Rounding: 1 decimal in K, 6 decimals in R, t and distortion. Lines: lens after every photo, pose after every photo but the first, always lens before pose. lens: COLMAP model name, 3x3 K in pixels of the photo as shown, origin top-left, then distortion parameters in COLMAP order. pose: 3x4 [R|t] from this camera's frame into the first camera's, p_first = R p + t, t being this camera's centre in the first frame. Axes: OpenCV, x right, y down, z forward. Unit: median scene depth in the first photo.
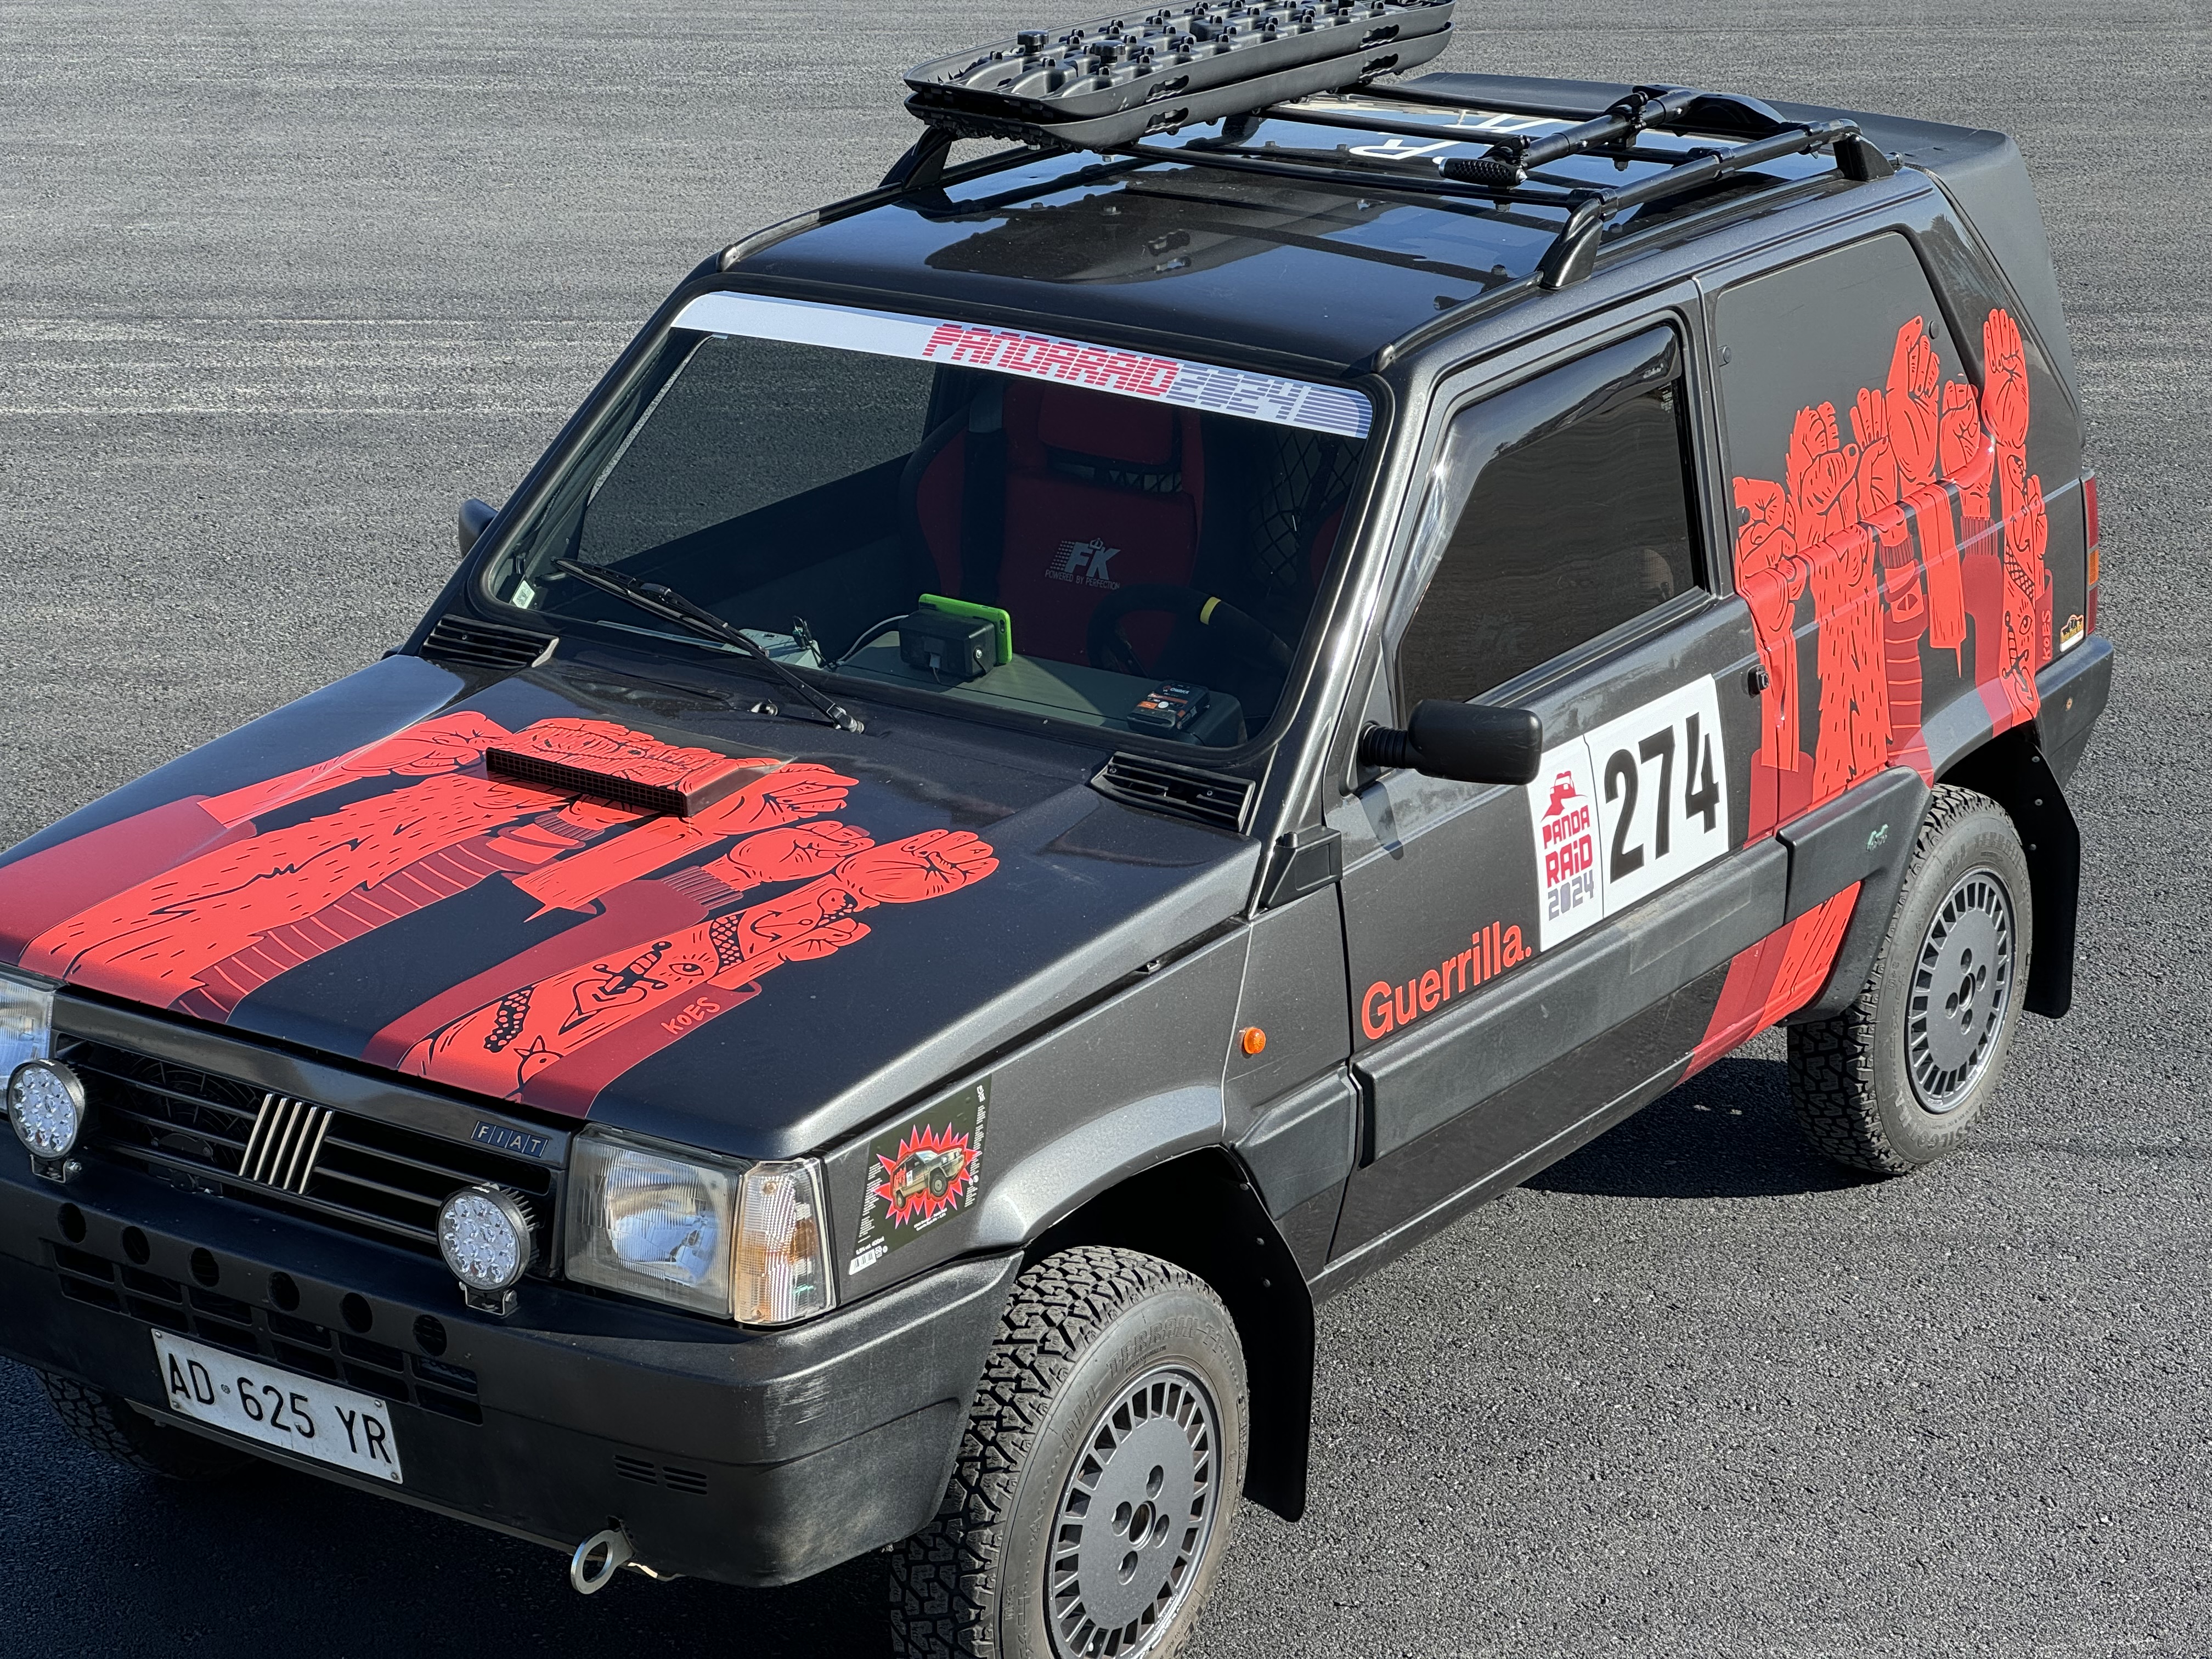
lens RADIAL K [[4903.2, 0, 1106.0], [0, 4903.2, 829.5], [0, 0, 1]] dist [0.088014, 0.794558]
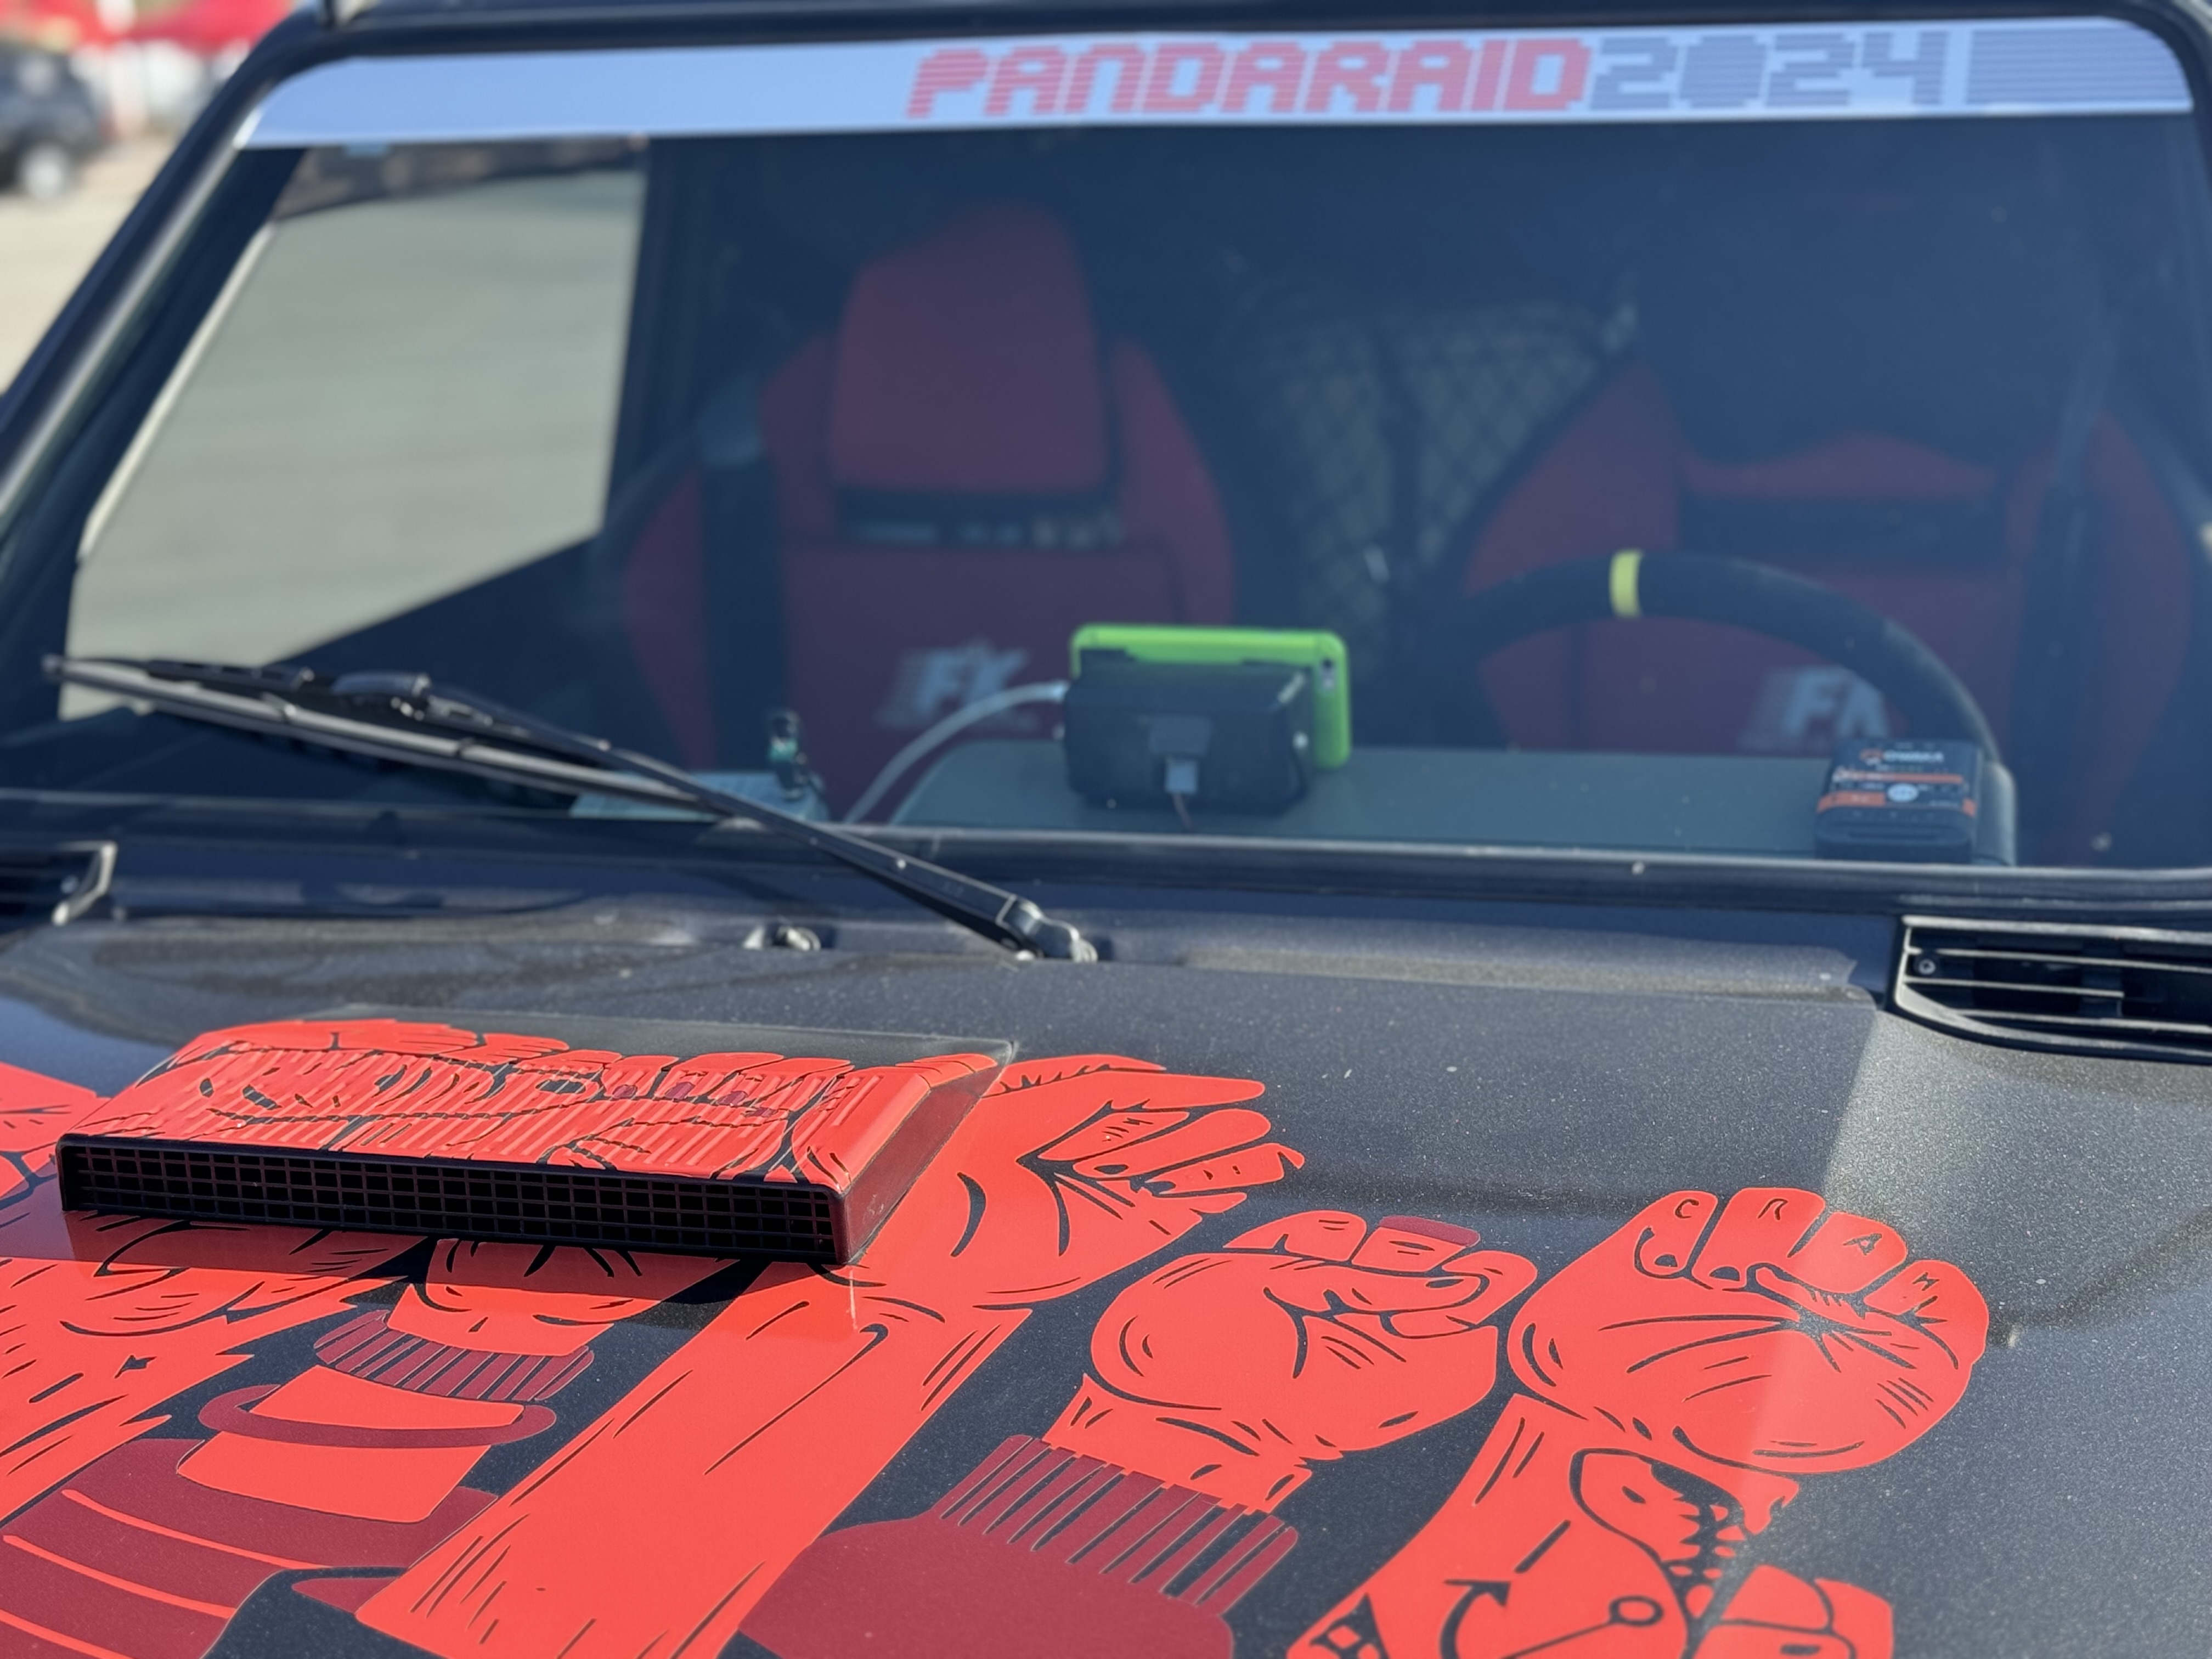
lens RADIAL K [[3307.5, 0, 1106.0], [0, 3307.5, 829.5], [0, 0, 1]] dist [0.275935, -1.121734]
pose [[0.940403, -0.099988, 0.325029, -0.132925], [0.131666, 0.988305, -0.076918, -0.011029], [-0.313537, 0.115129, 0.942571, 0.790046]]
